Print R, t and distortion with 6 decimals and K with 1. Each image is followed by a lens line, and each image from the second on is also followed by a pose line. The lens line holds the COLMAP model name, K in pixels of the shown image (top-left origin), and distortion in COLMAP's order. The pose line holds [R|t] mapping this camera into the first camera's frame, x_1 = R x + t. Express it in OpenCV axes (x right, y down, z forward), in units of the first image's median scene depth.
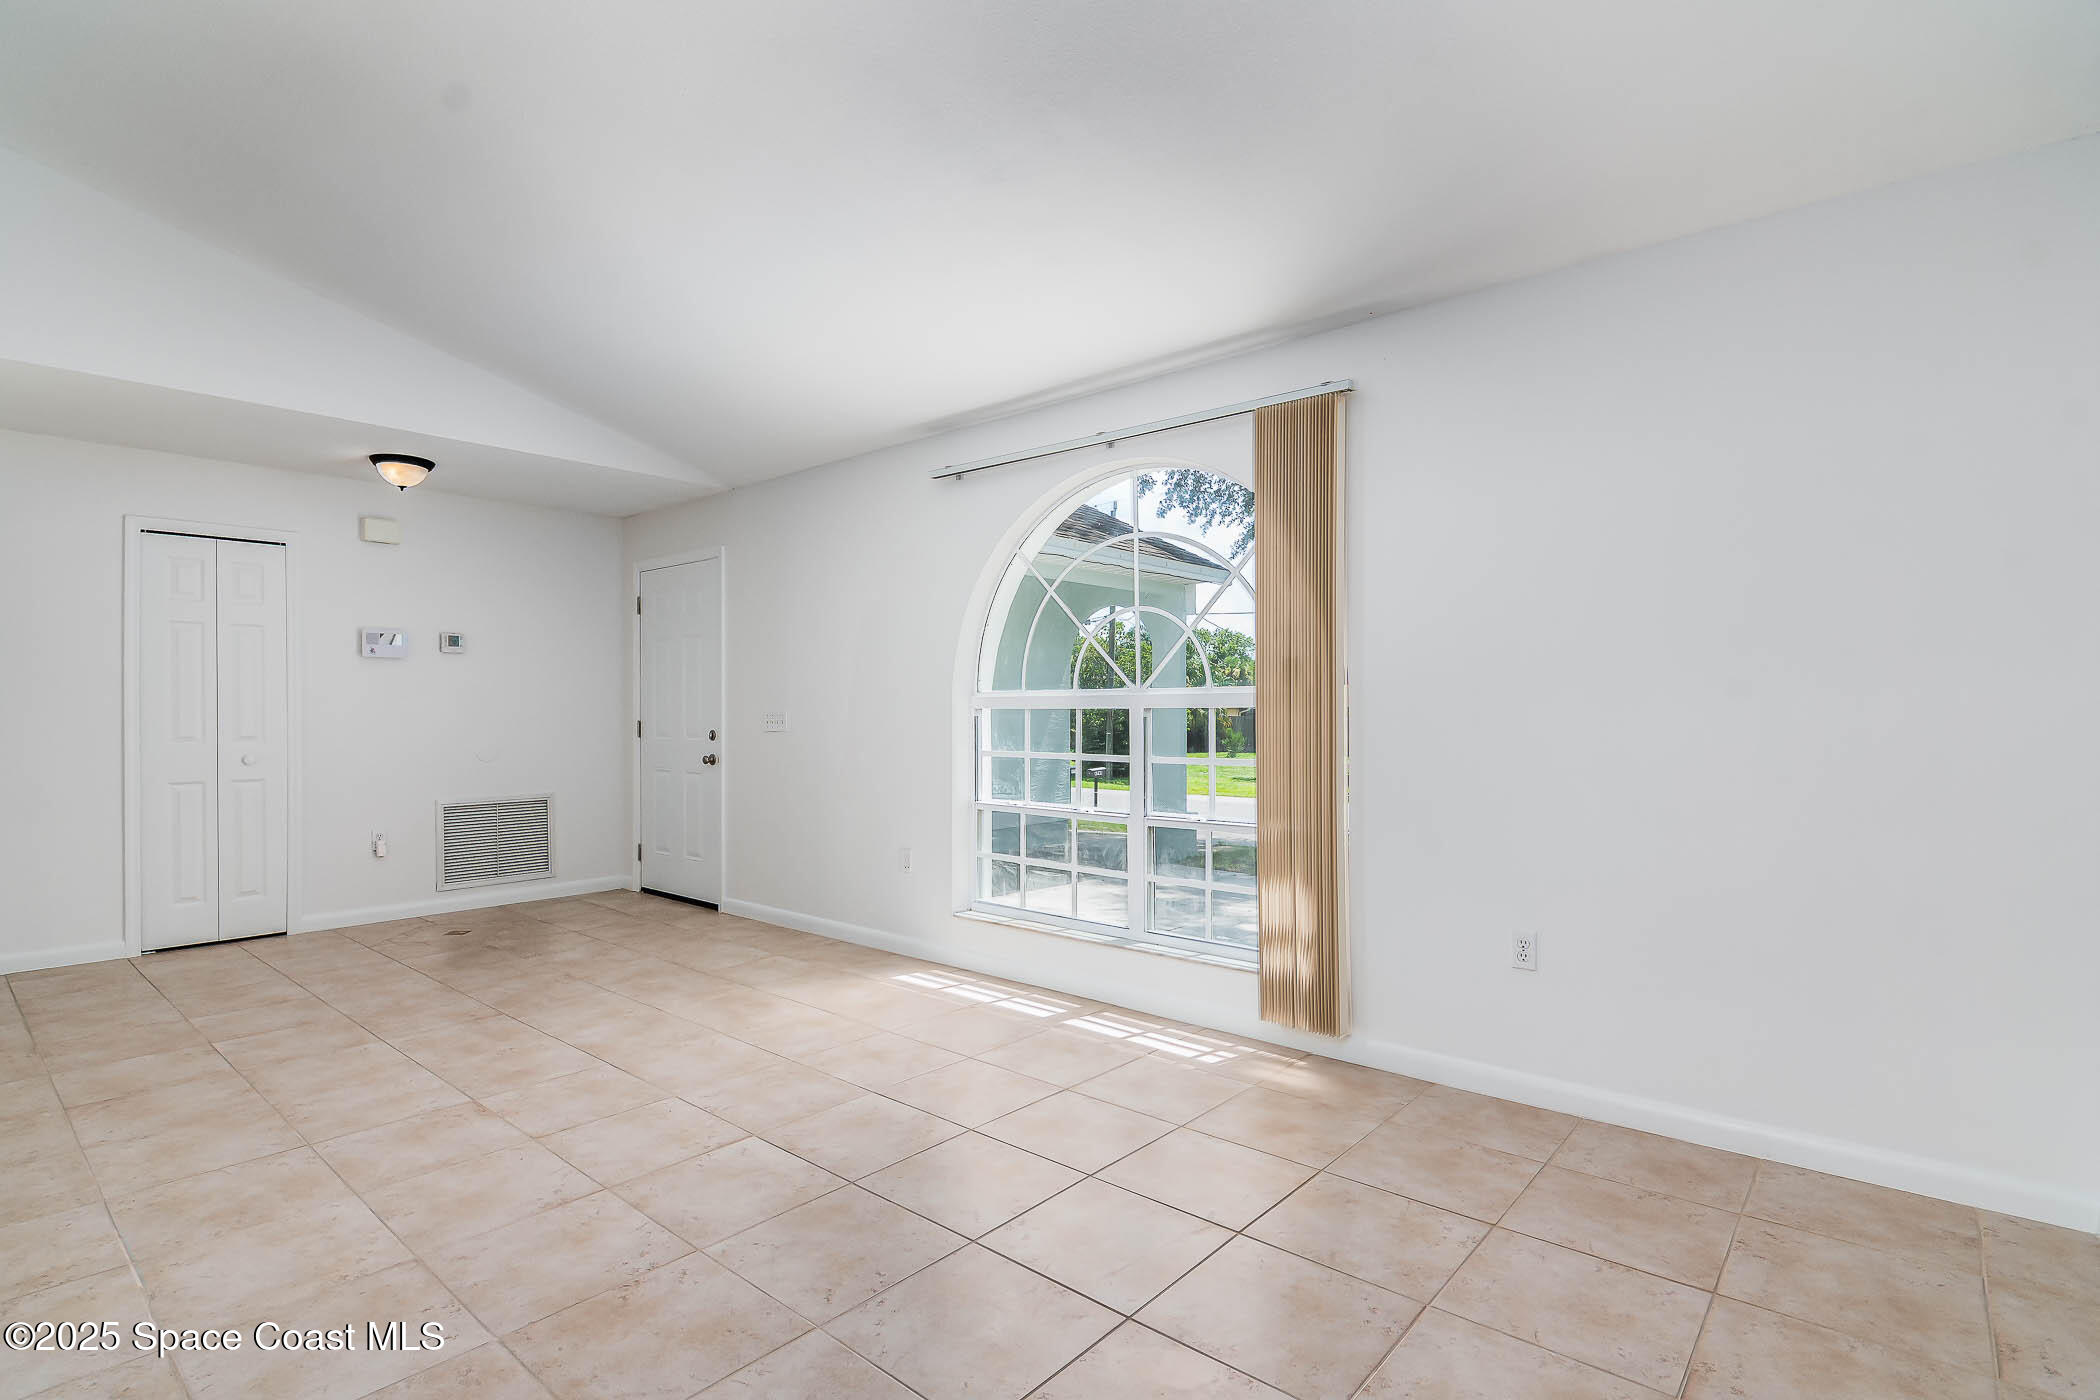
lens RADIAL K [[1013.4, 0, 1025.1], [0, 1013.4, 707.4], [0, 0, 1]] dist [-0.003760, -0.006402]
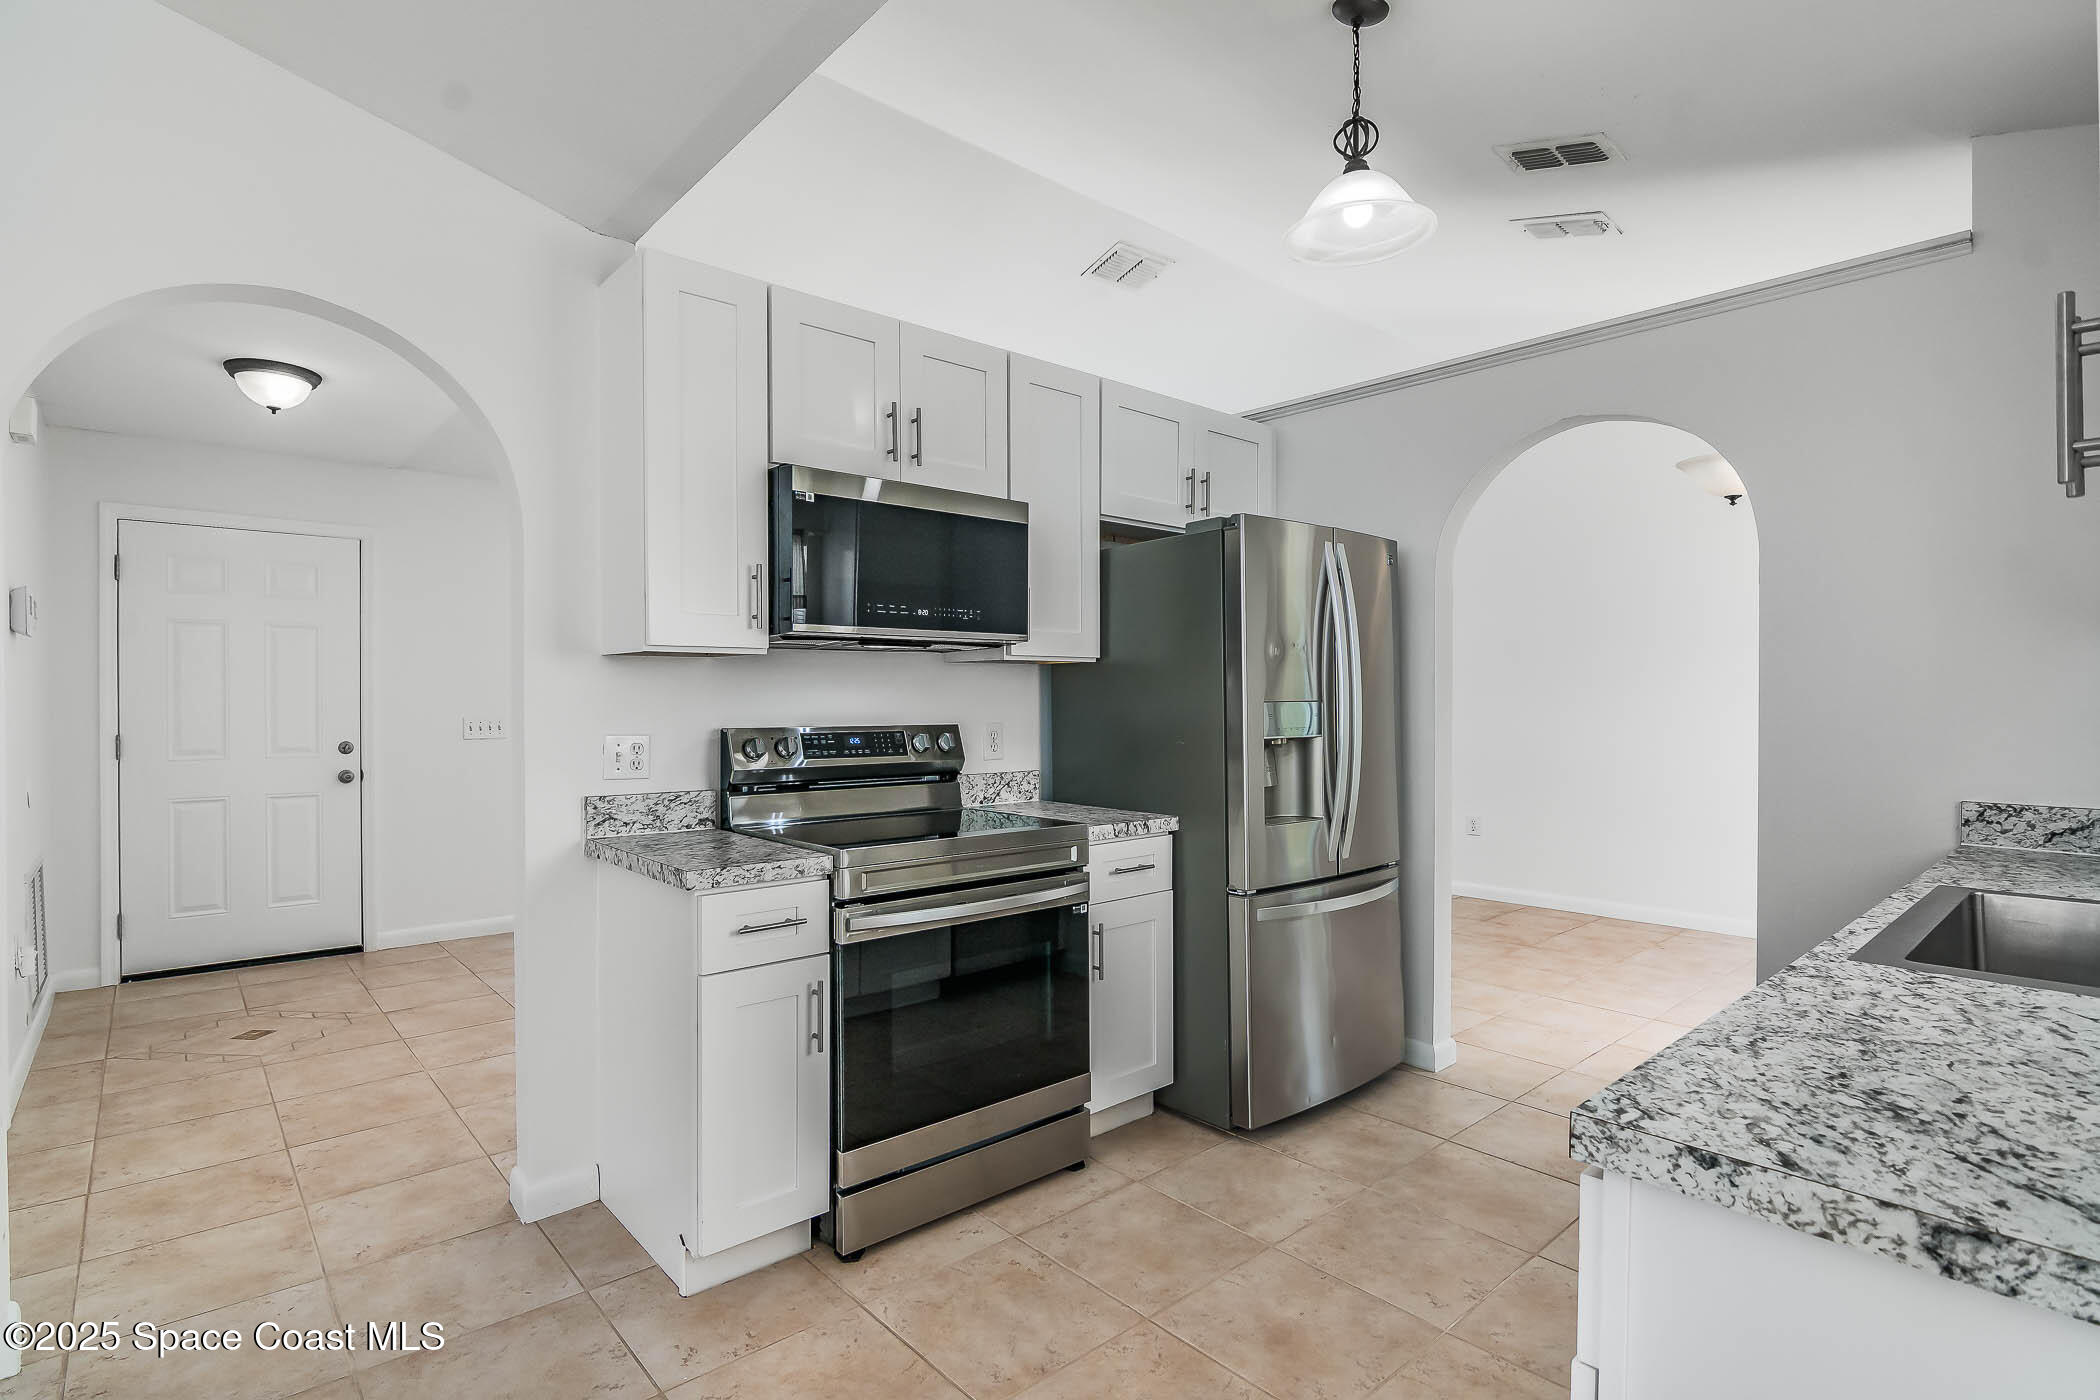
lens RADIAL K [[1013.4, 0, 1025.1], [0, 1013.4, 707.4], [0, 0, 1]] dist [-0.003760, -0.006402]
pose [[0.137765, -0.002658, 0.990461, -1.822666], [-0.002260, 0.999993, 0.002998, -0.017067], [-0.990462, -0.002651, 0.137758, 0.553198]]
